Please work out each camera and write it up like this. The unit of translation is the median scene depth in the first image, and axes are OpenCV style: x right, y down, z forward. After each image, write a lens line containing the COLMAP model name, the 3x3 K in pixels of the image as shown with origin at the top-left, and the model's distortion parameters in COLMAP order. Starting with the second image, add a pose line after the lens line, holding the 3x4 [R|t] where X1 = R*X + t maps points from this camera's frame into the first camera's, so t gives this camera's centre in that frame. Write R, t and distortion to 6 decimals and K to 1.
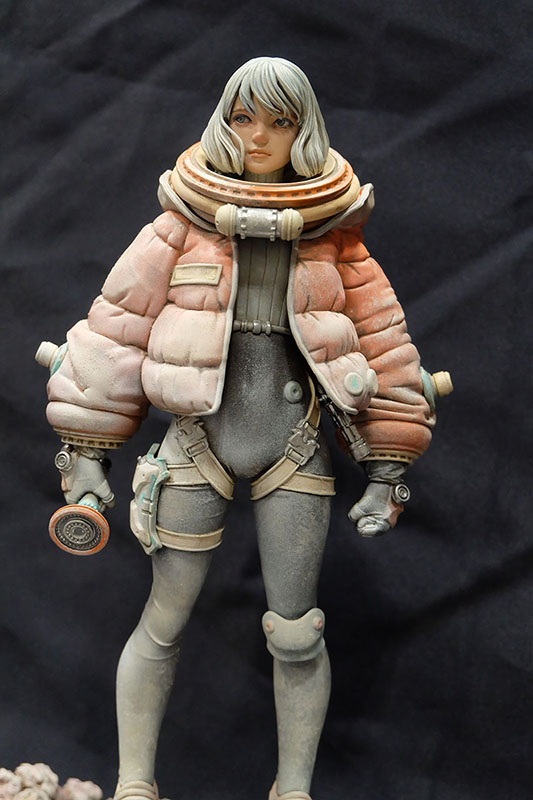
lens RADIAL K [[1276.7, 0, 266.8], [0, 1276.7, 399.6], [0, 0, 1]] dist [-0.057780, 0.000000]
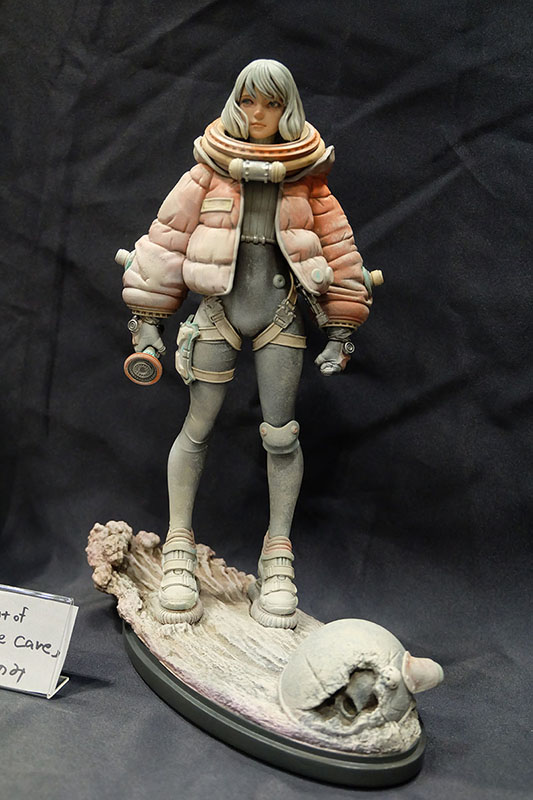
lens RADIAL K [[897.4, 0, 266.3], [0, 897.4, 399.6], [0, 0, 1]] dist [-0.016840, 0.000000]
pose [[0.999721, 0.008656, -0.021960, 0.028888], [-0.006350, 0.994665, 0.102965, 0.023678], [0.022735, -0.102797, 0.994443, -0.102883]]
